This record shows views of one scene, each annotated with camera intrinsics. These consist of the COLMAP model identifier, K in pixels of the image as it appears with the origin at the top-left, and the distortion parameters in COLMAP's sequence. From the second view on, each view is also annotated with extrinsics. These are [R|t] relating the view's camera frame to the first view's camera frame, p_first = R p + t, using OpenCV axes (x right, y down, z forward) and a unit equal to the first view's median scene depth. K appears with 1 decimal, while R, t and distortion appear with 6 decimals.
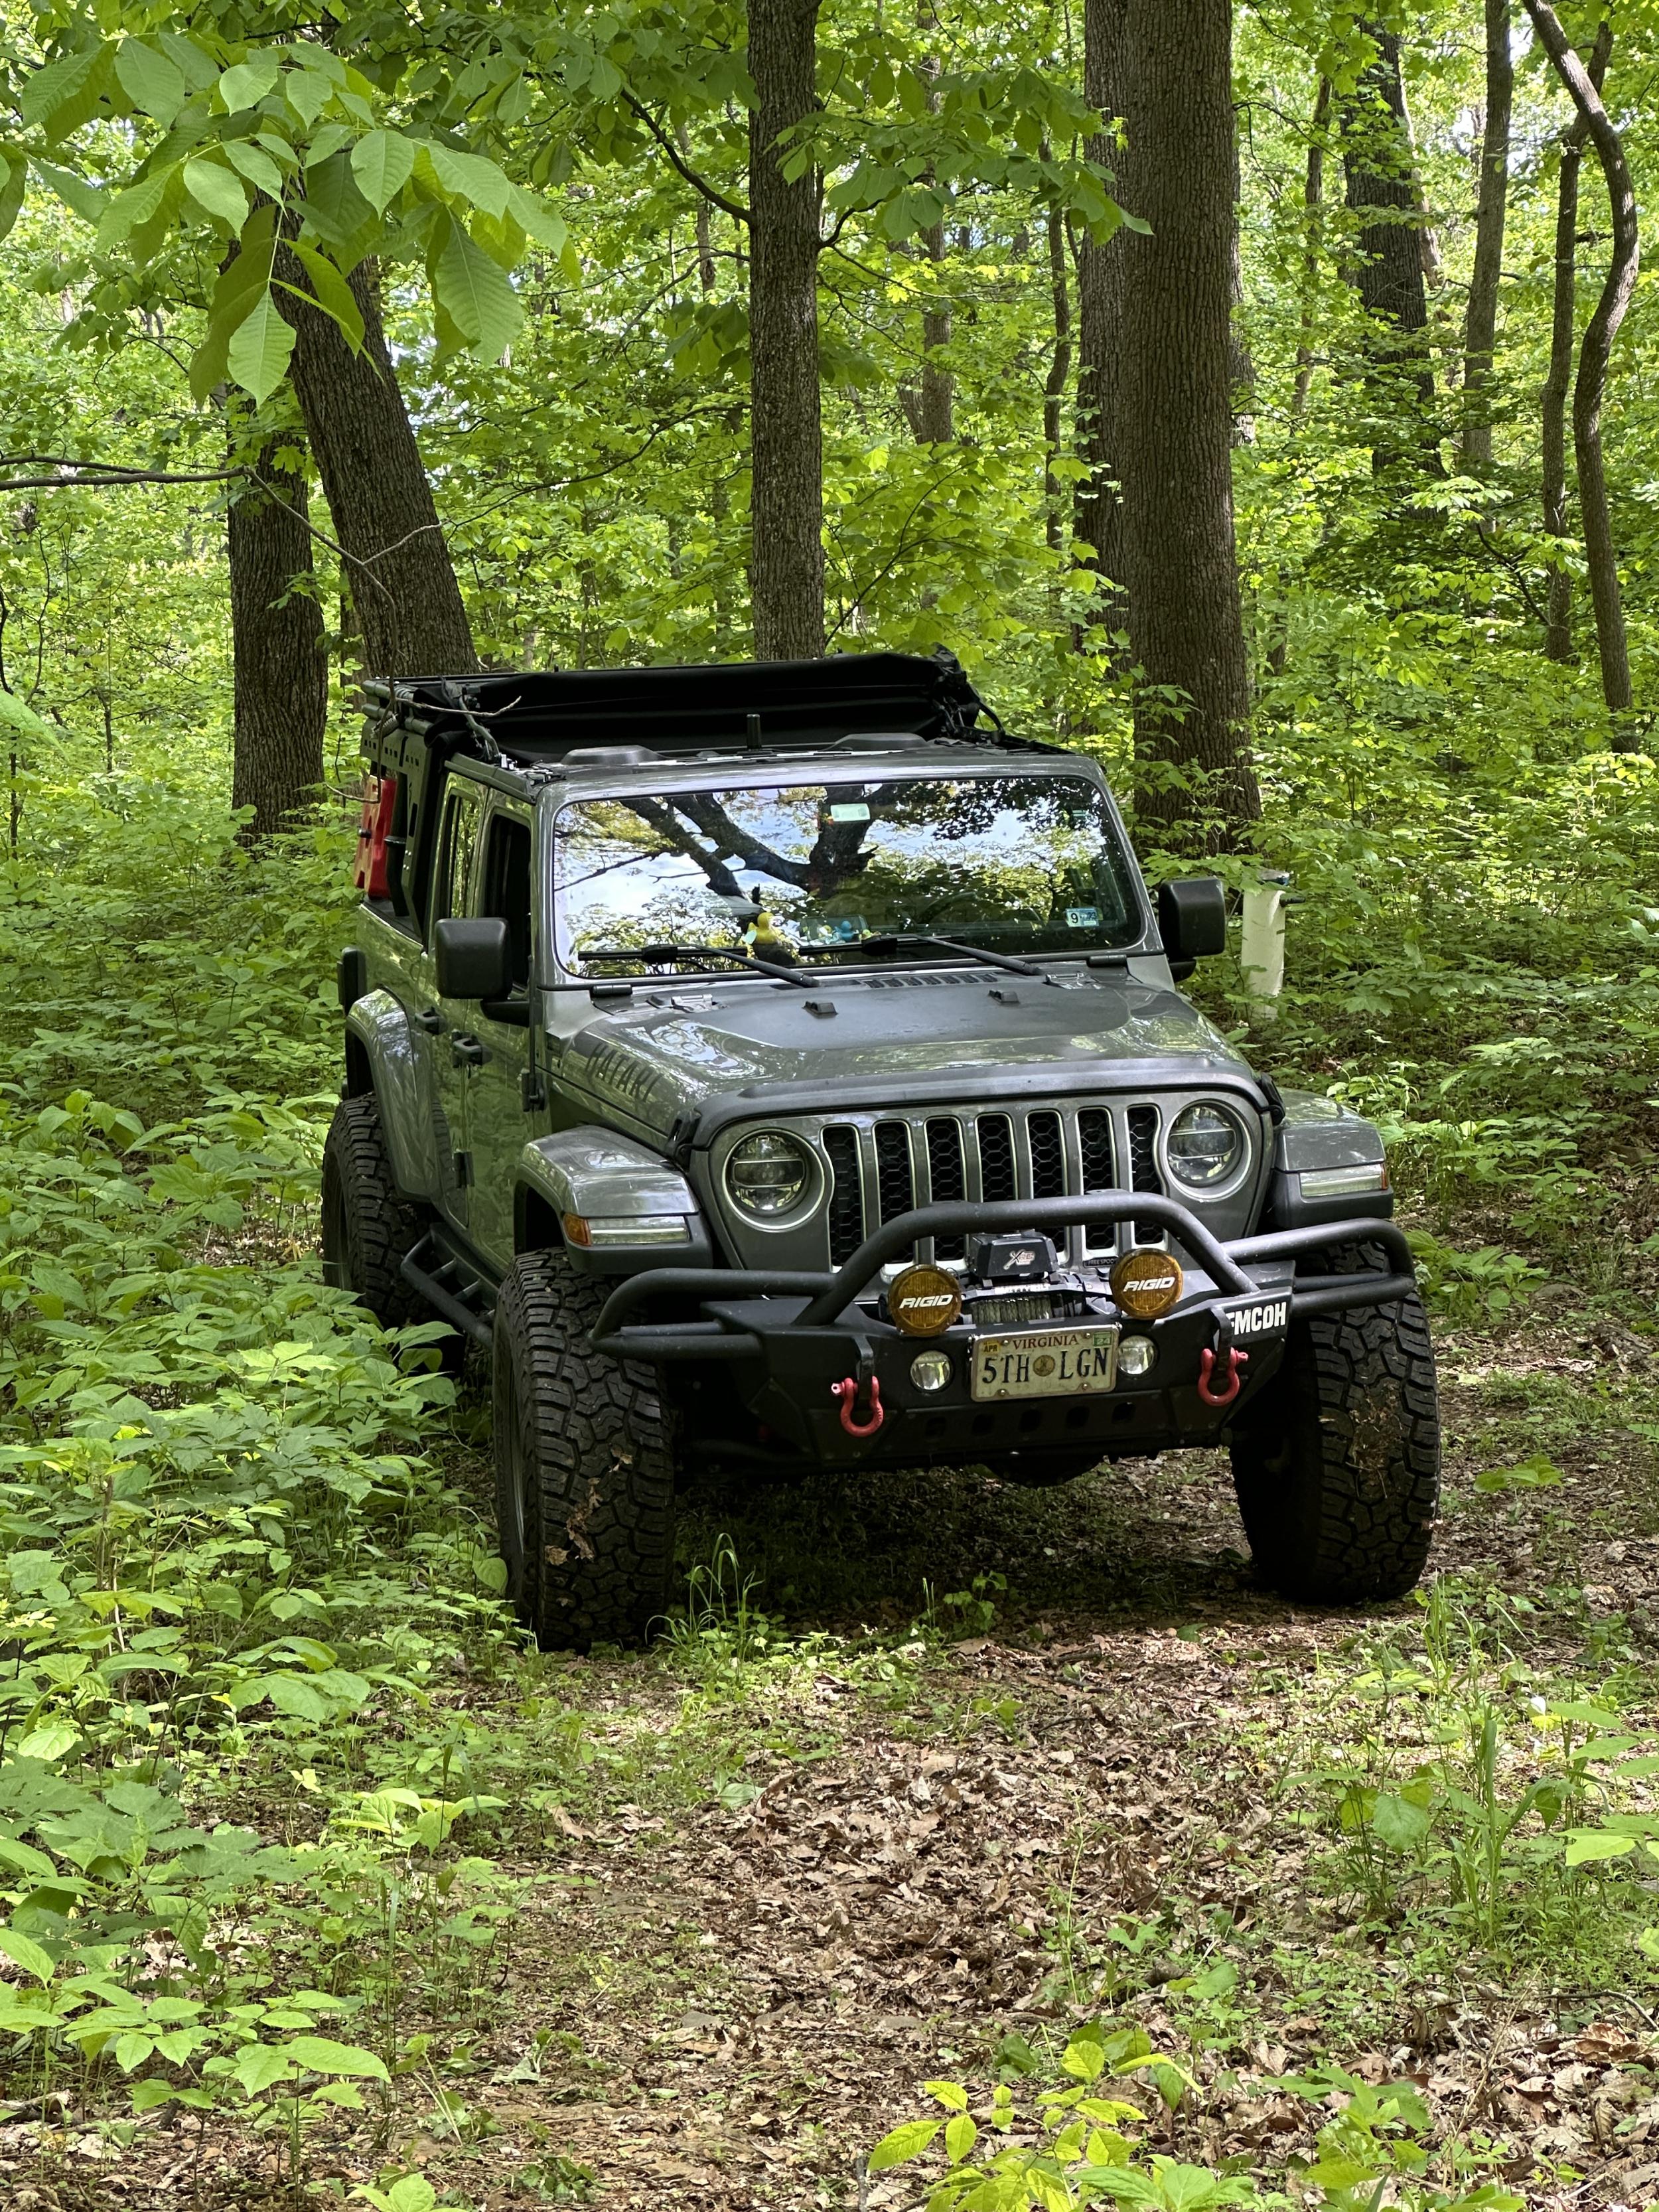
lens RADIAL K [[1689.4, 0, 829.5], [0, 1689.4, 1106.0], [0, 0, 1]] dist [0.071422, -0.001834]
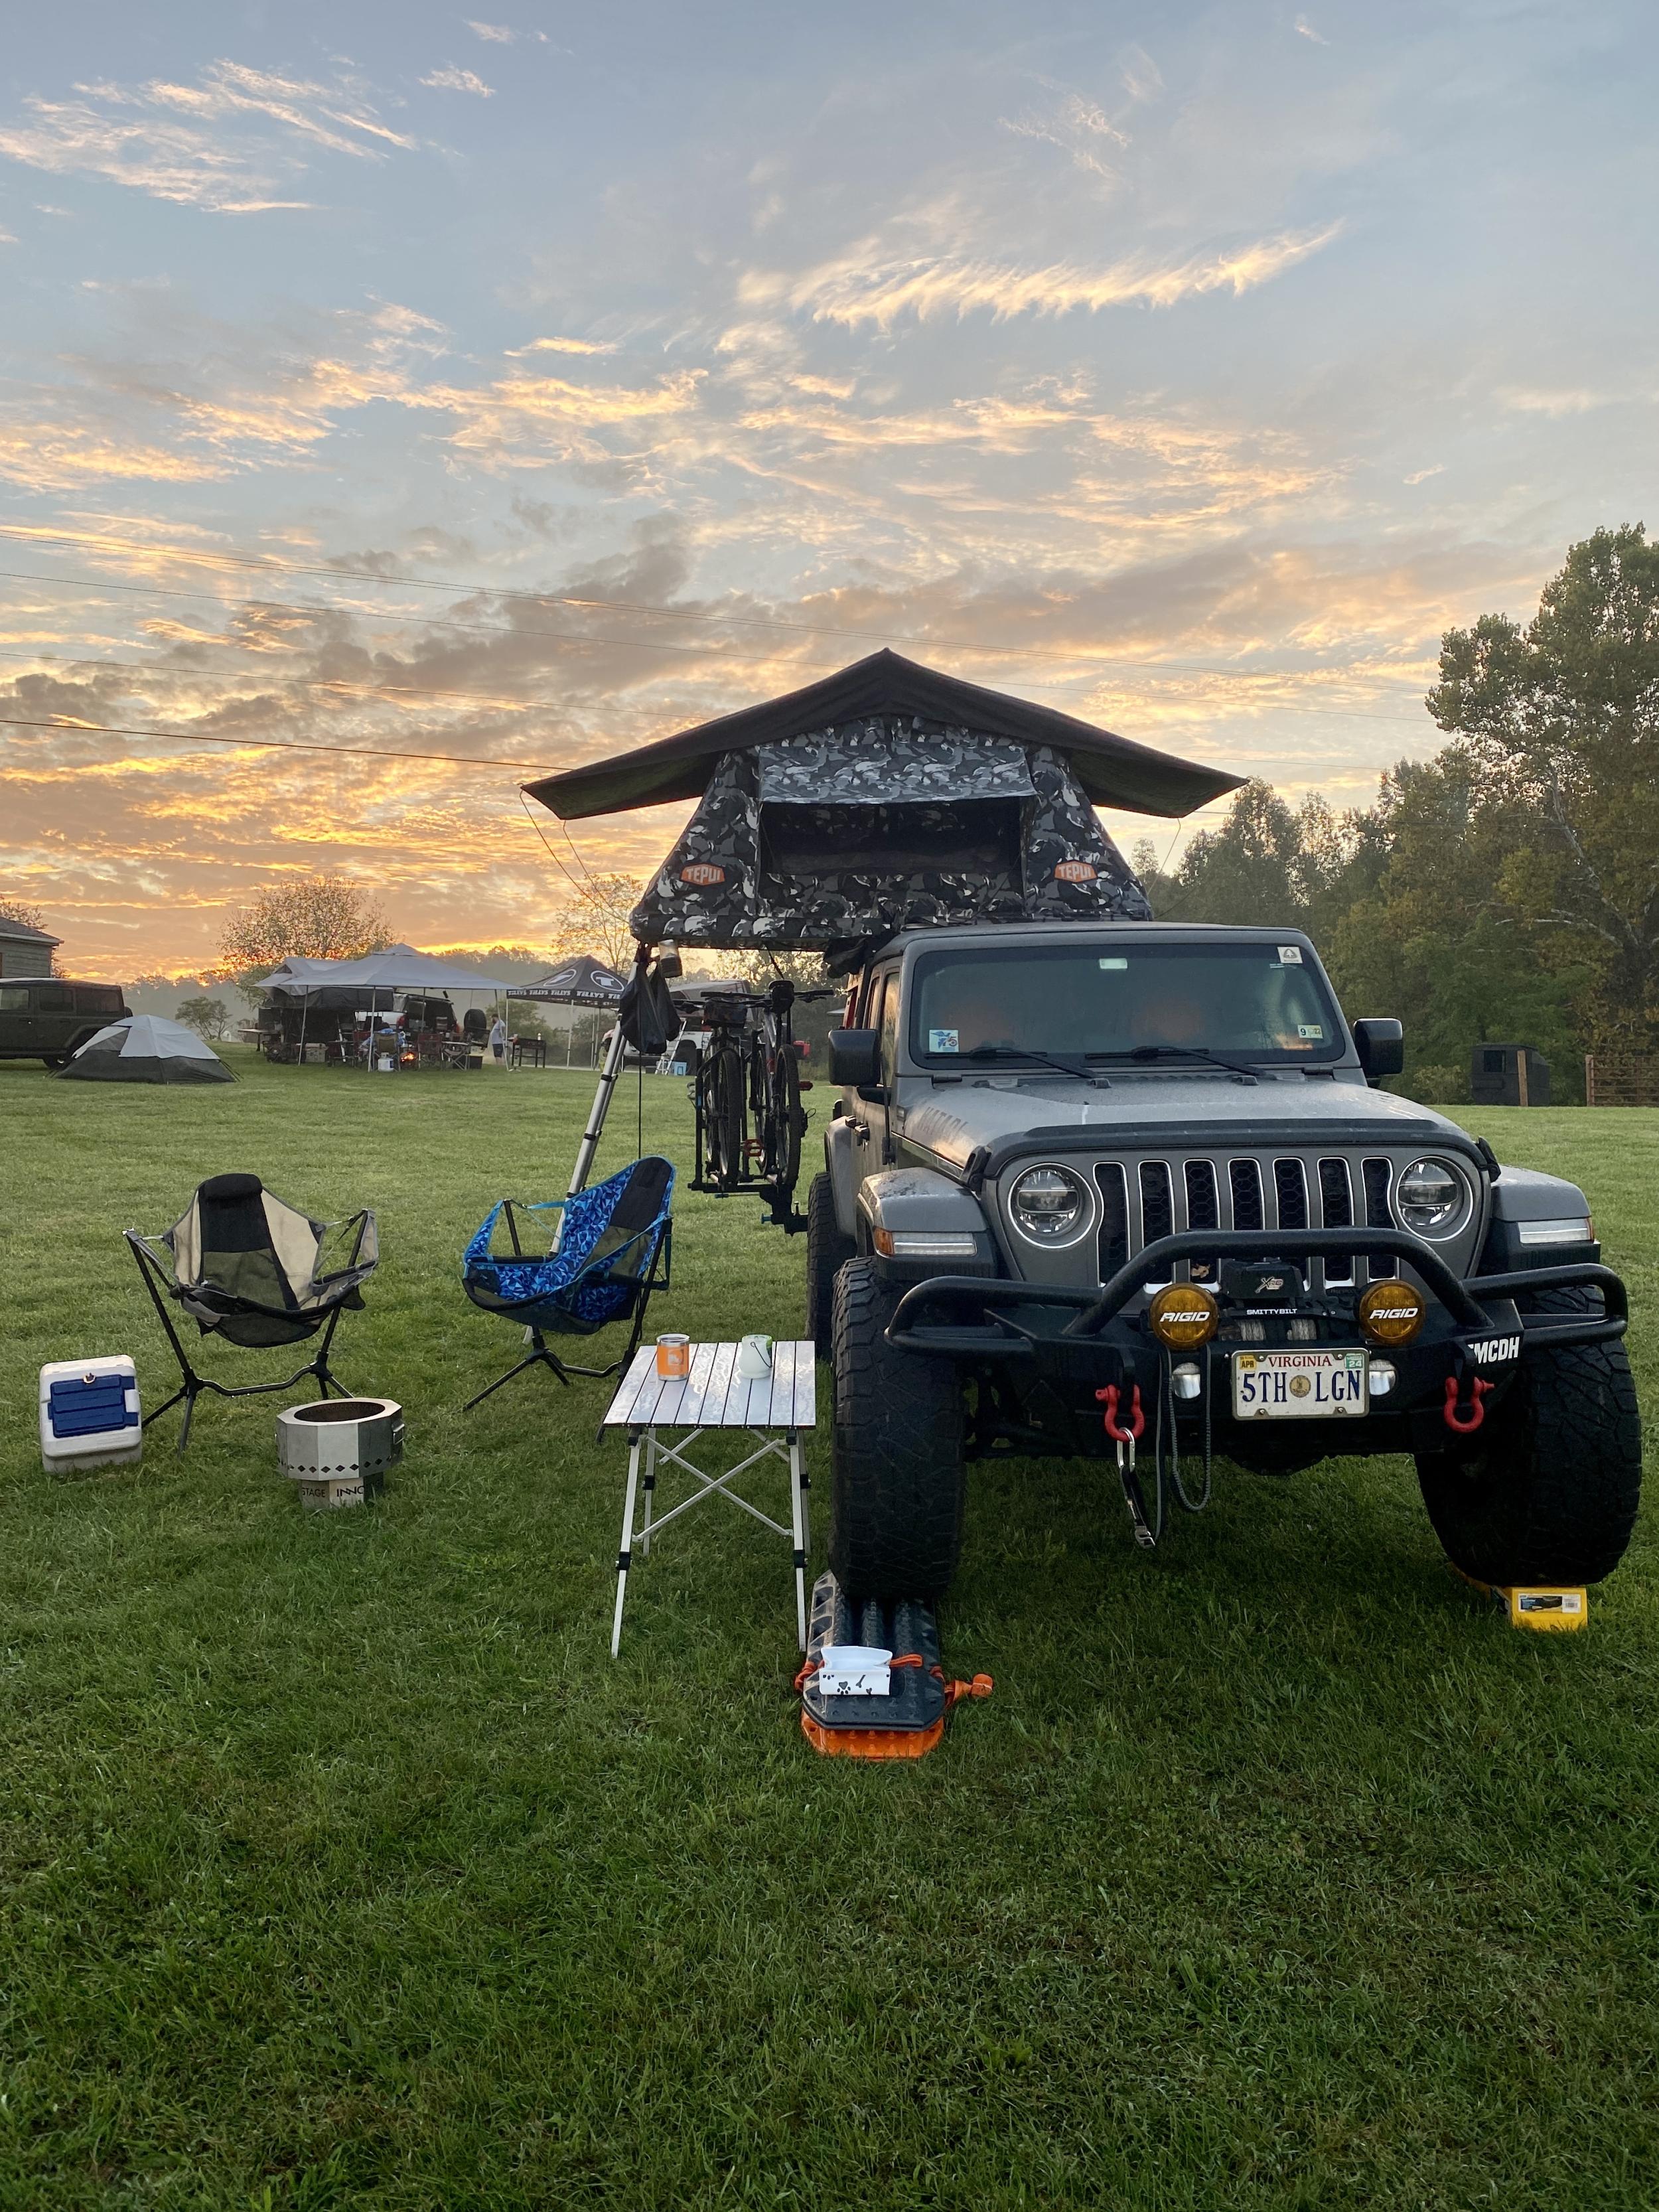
lens RADIAL K [[1689.4, 0, 829.5], [0, 1689.4, 1106.0], [0, 0, 1]] dist [0.071422, -0.001834]
pose [[0.986925, 0.033572, -0.157645, -0.002584], [-0.034070, 0.999419, -0.000460, -0.020350], [0.157538, 0.005825, 0.987496, -0.185891]]
